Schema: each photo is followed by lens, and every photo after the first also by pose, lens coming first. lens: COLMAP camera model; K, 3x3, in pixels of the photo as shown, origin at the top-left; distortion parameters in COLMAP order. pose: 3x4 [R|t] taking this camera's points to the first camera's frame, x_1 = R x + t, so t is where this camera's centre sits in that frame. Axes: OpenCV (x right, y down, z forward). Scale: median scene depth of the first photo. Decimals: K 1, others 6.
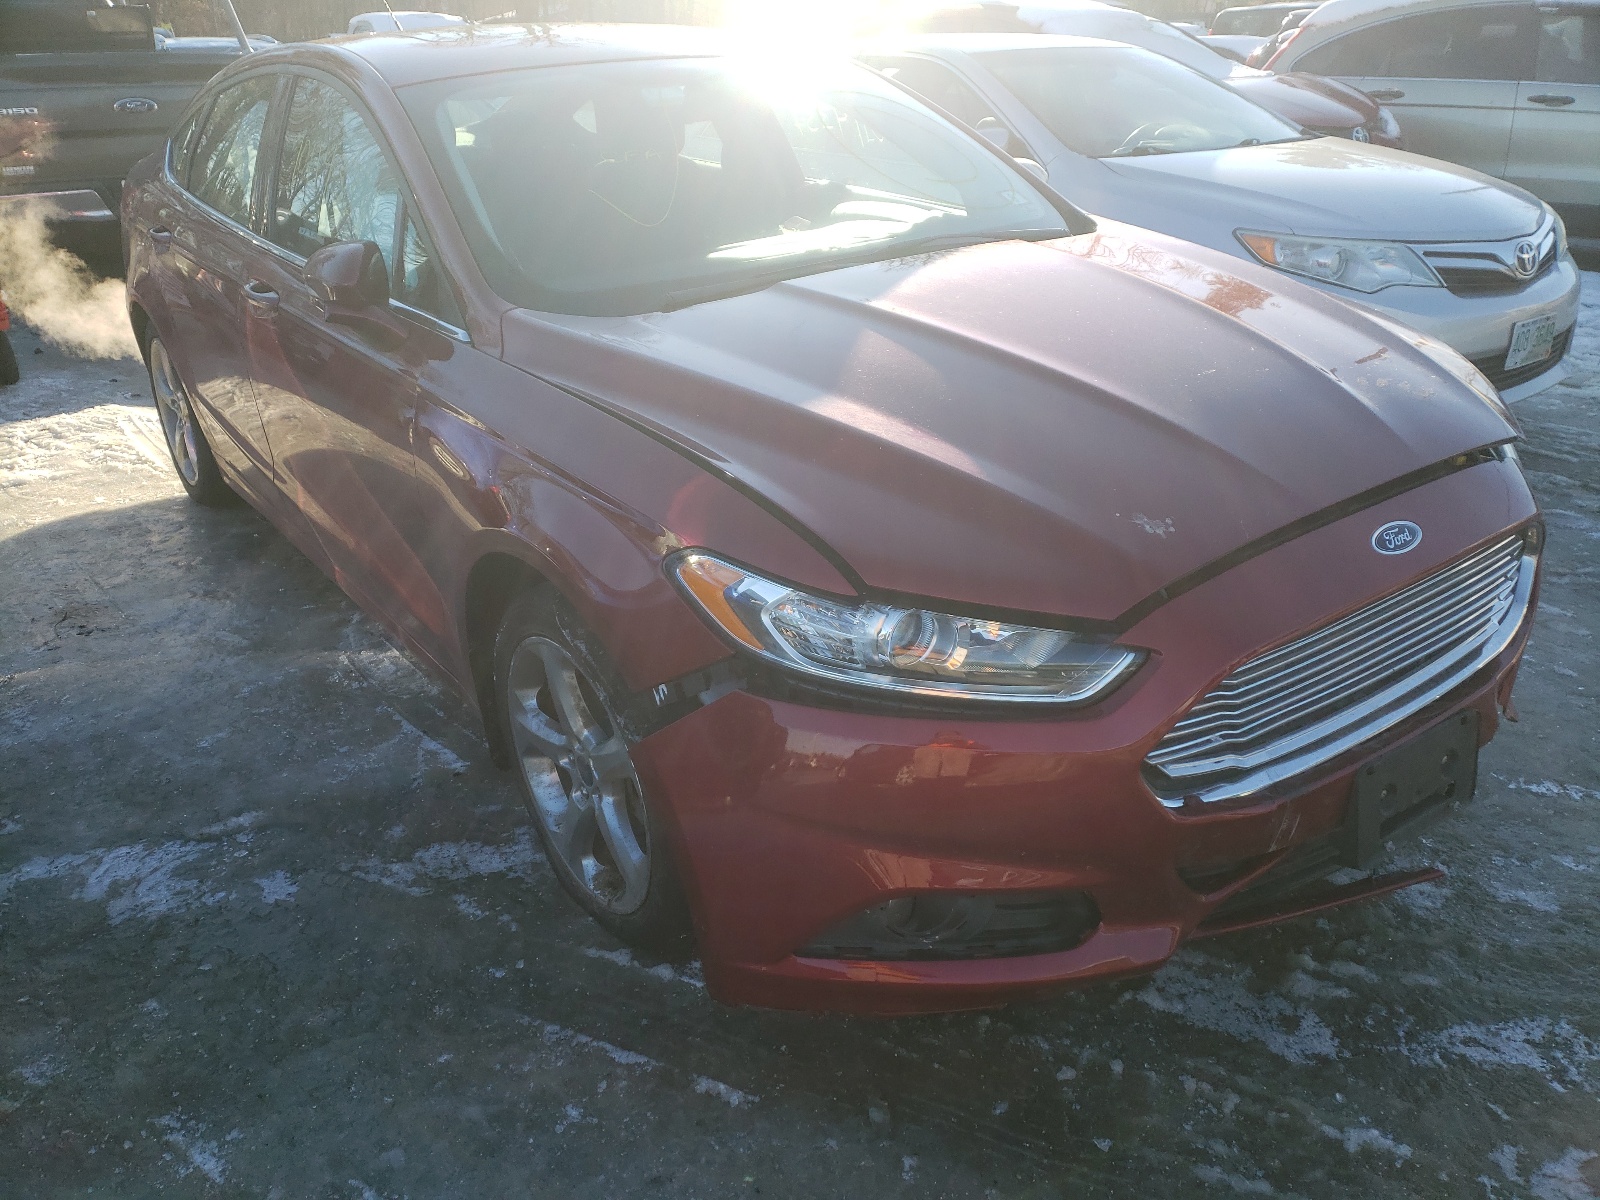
lens RADIAL K [[1235.3, 0, 804.9], [0, 1235.3, 601.3], [0, 0, 1]] dist [0.007840, 0.004442]
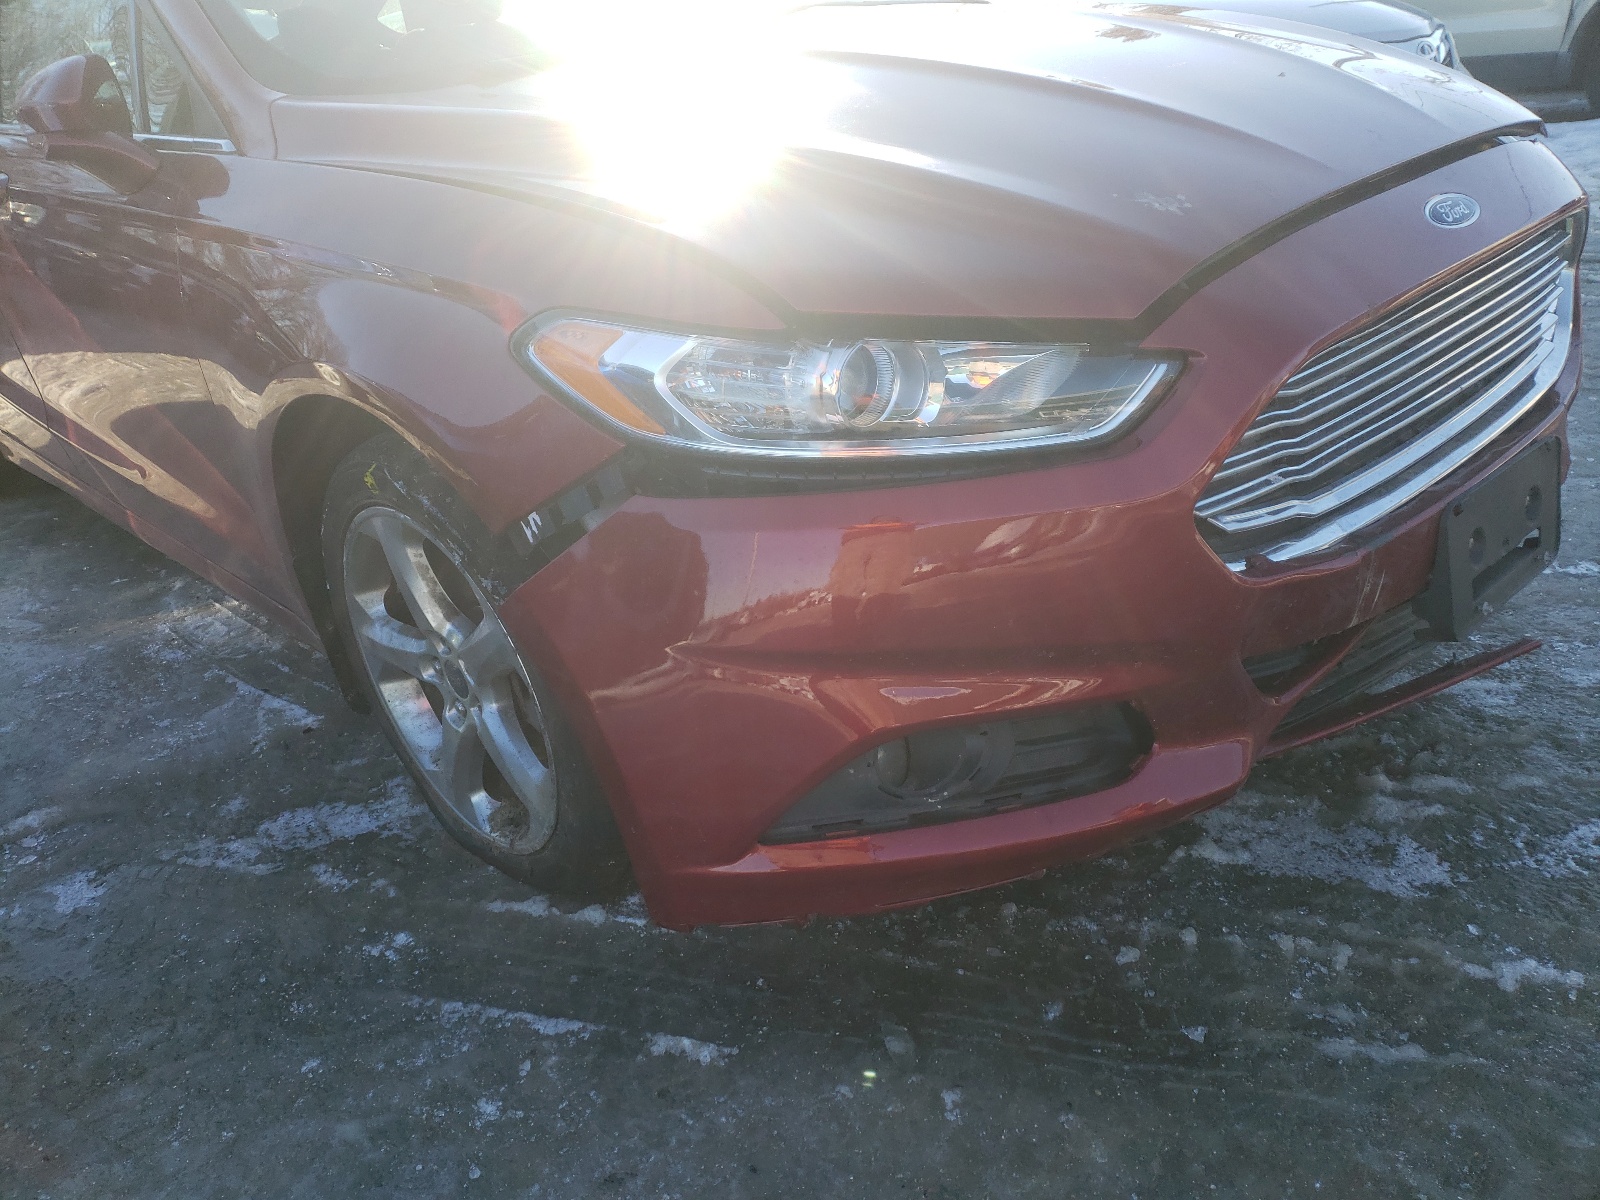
lens RADIAL K [[1235.3, 0, 806.6], [0, 1235.3, 594.9], [0, 0, 1]] dist [0.007840, 0.004442]
pose [[0.988204, -0.132268, 0.077185, -0.016337], [0.131910, 0.991214, 0.009744, 0.122097], [-0.077796, 0.000552, 0.996969, 0.240345]]
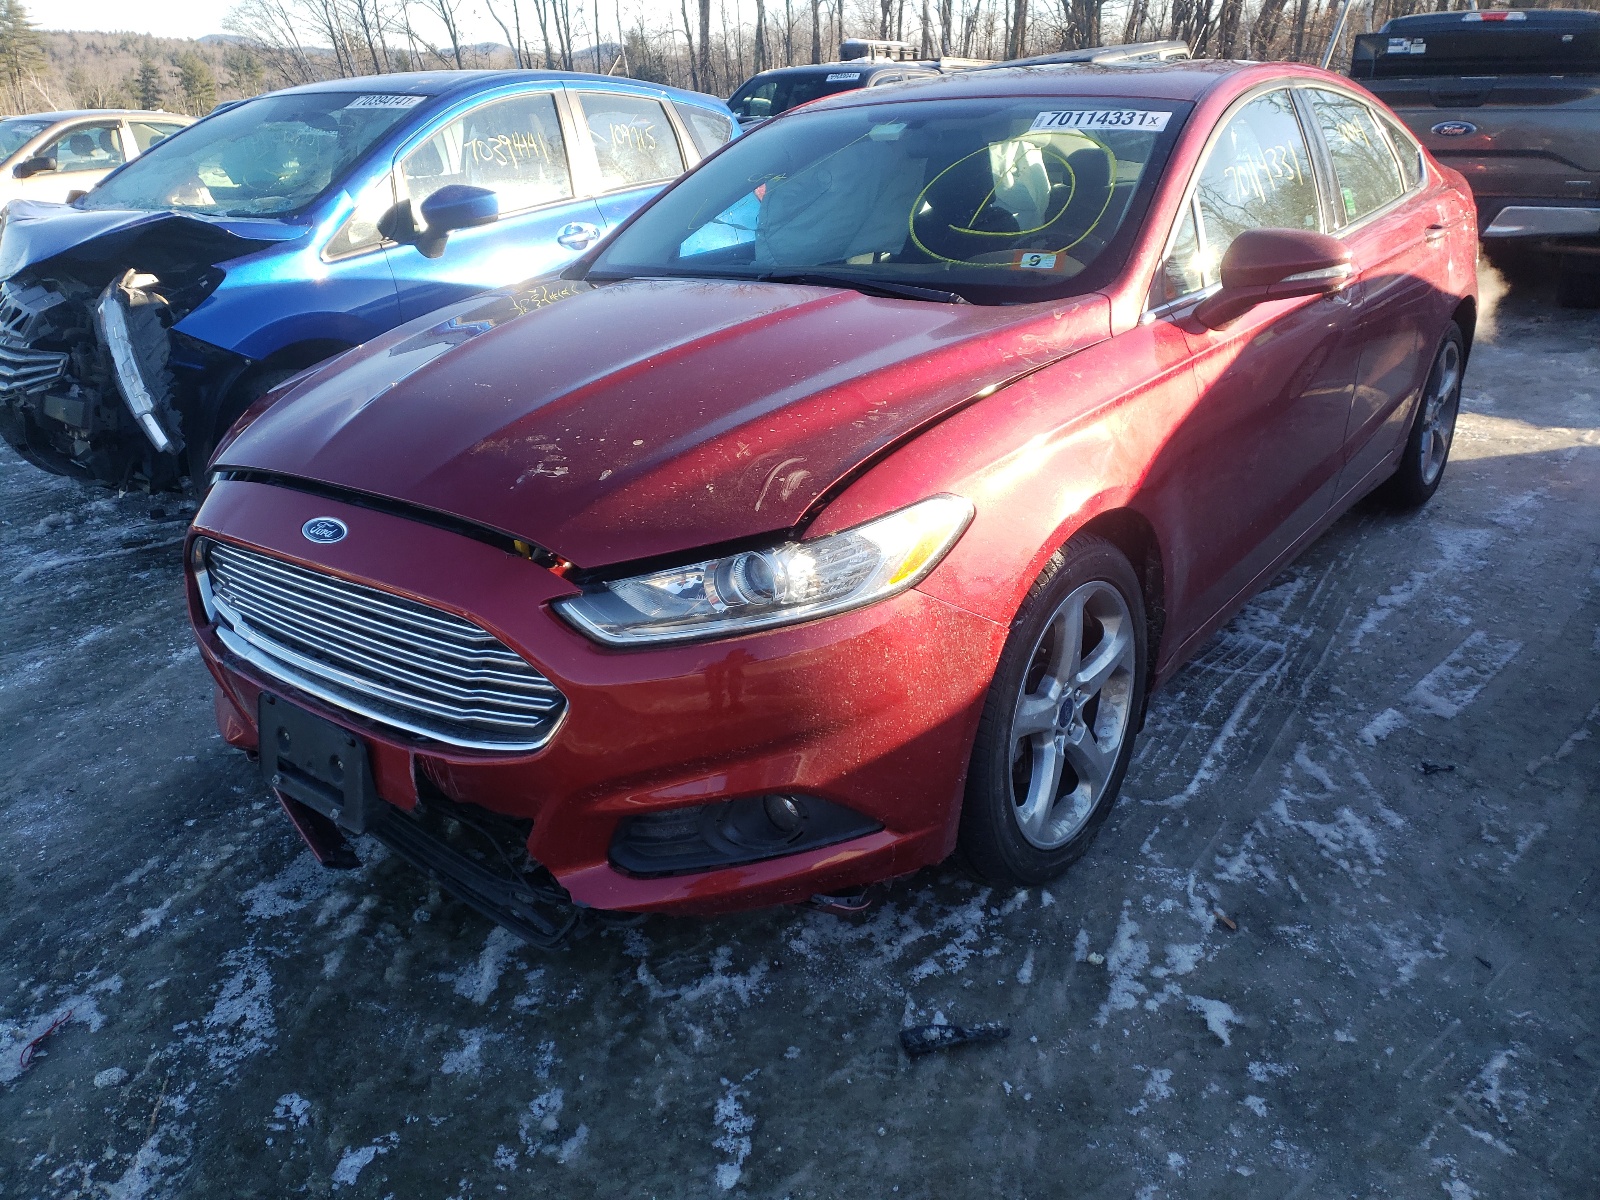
lens RADIAL K [[1235.3, 0, 808.1], [0, 1235.3, 599.1], [0, 0, 1]] dist [0.007840, 0.004442]
pose [[0.273407, 0.355266, -0.893887, 1.561038], [-0.381197, 0.893225, 0.238408, -0.414402], [0.883140, 0.275565, 0.379640, 0.935443]]
